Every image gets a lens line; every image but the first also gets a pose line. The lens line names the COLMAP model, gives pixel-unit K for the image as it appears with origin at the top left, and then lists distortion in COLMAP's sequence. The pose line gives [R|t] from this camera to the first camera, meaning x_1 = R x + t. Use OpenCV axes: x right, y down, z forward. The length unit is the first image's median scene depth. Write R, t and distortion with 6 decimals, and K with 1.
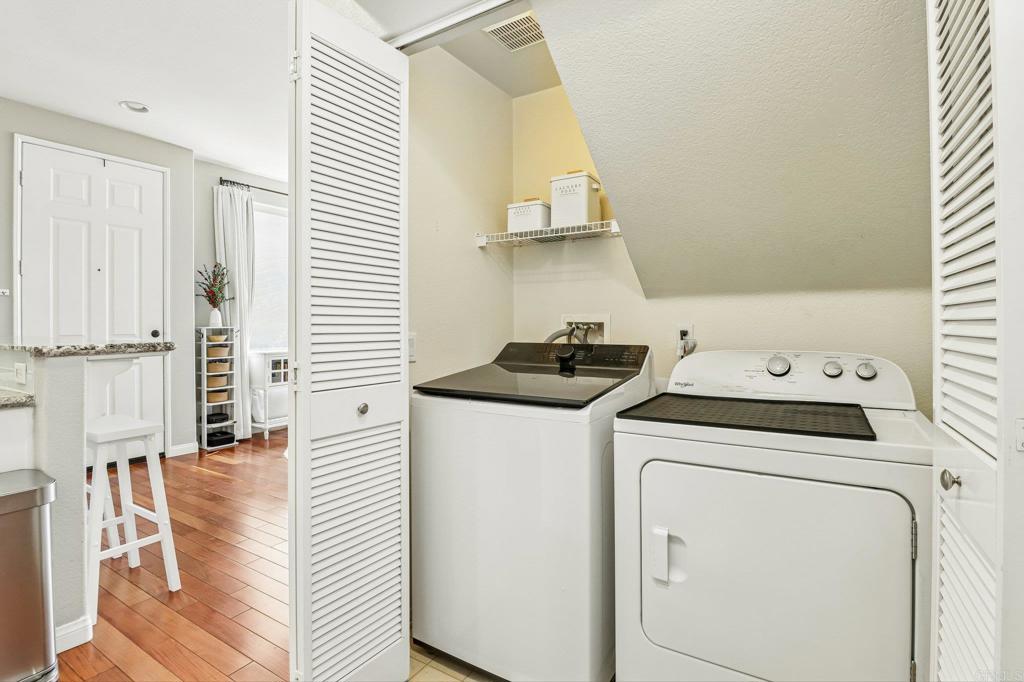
lens RADIAL K [[498.7, 0, 517.0], [0, 498.7, 321.5], [0, 0, 1]] dist [-0.011506, -0.001330]
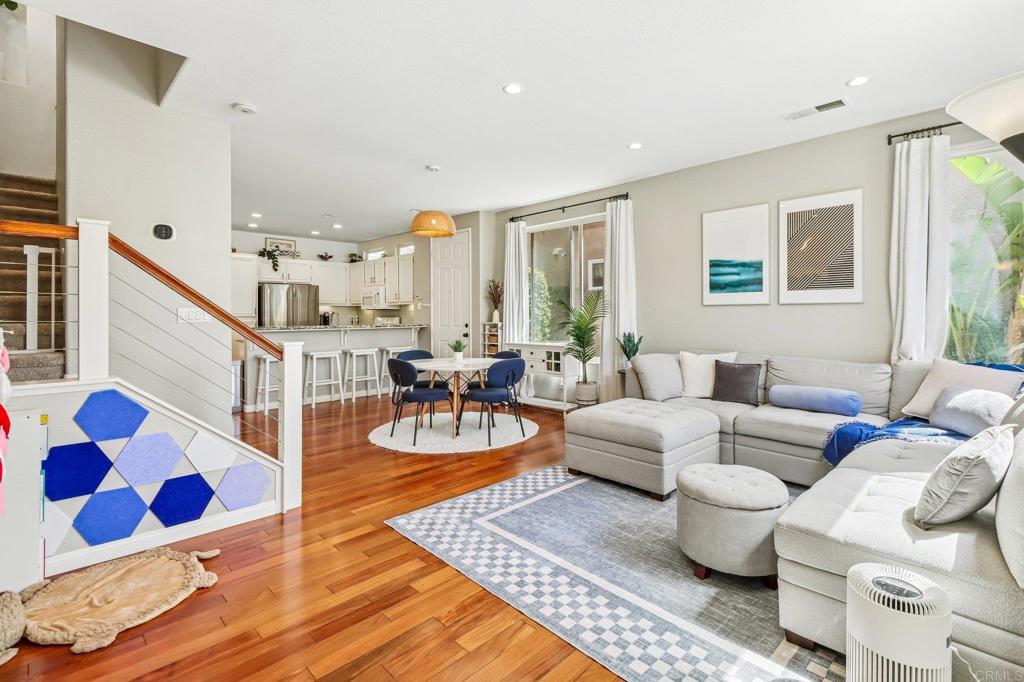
lens RADIAL K [[475.4, 0, 528.2], [0, 475.4, 313.4], [0, 0, 1]] dist [0.004475, 0.000116]
pose [[-0.214668, 0.007760, -0.976656, 0.776939], [0.007040, 0.999955, 0.006398, -0.025025], [0.976662, -0.005502, -0.214713, 1.433720]]
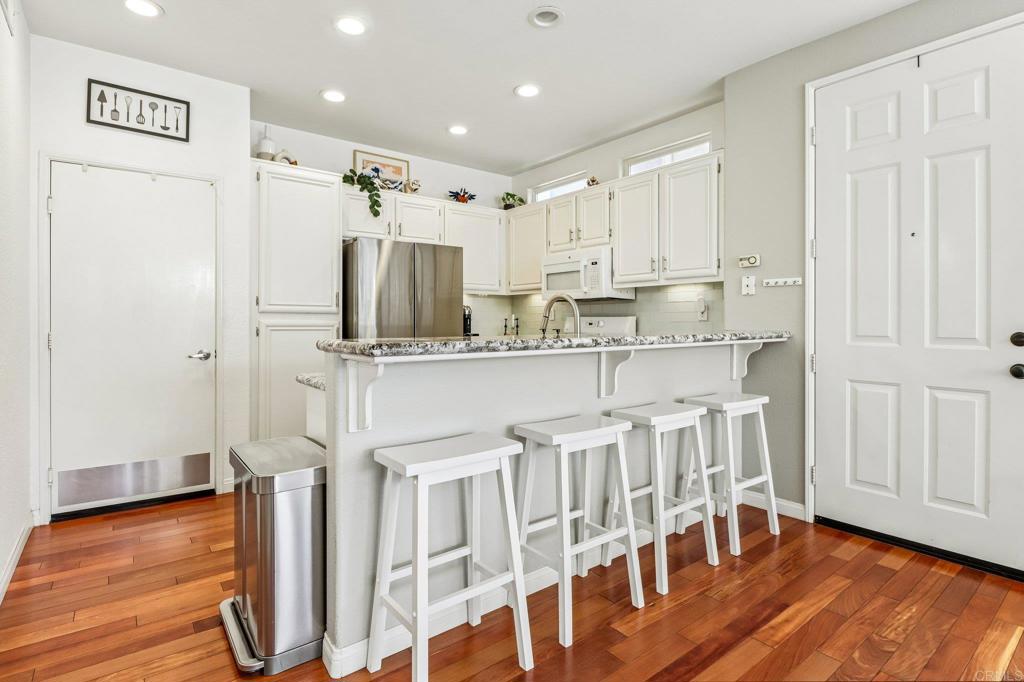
lens RADIAL K [[512.7, 0, 516.3], [0, 512.7, 321.0], [0, 0, 1]] dist [-0.011818, -0.000947]
pose [[-0.351321, 0.007013, -0.936229, -0.048657], [0.002368, 0.999975, 0.006601, 0.000656], [0.936252, 0.000102, -0.351329, 0.634795]]
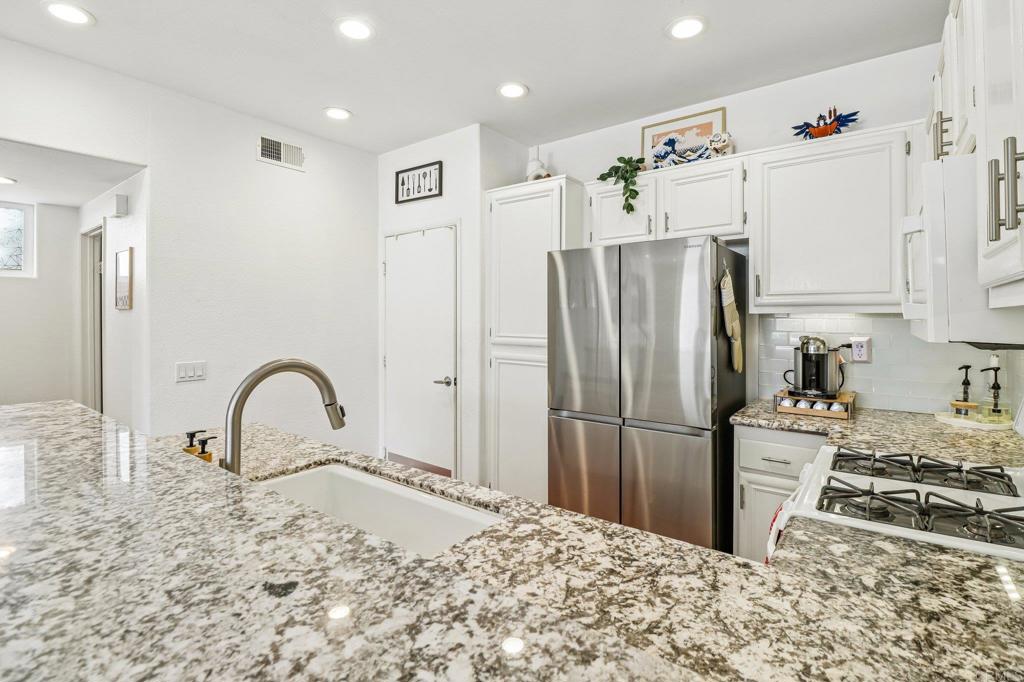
lens RADIAL K [[475.4, 0, 519.8], [0, 475.4, 319.1], [0, 0, 1]] dist [0.009383, -0.015419]
pose [[-0.994922, 0.006739, 0.100419, -0.757878], [0.006843, 0.999976, 0.000693, -0.046079], [-0.100412, 0.001377, -0.994945, 0.706934]]
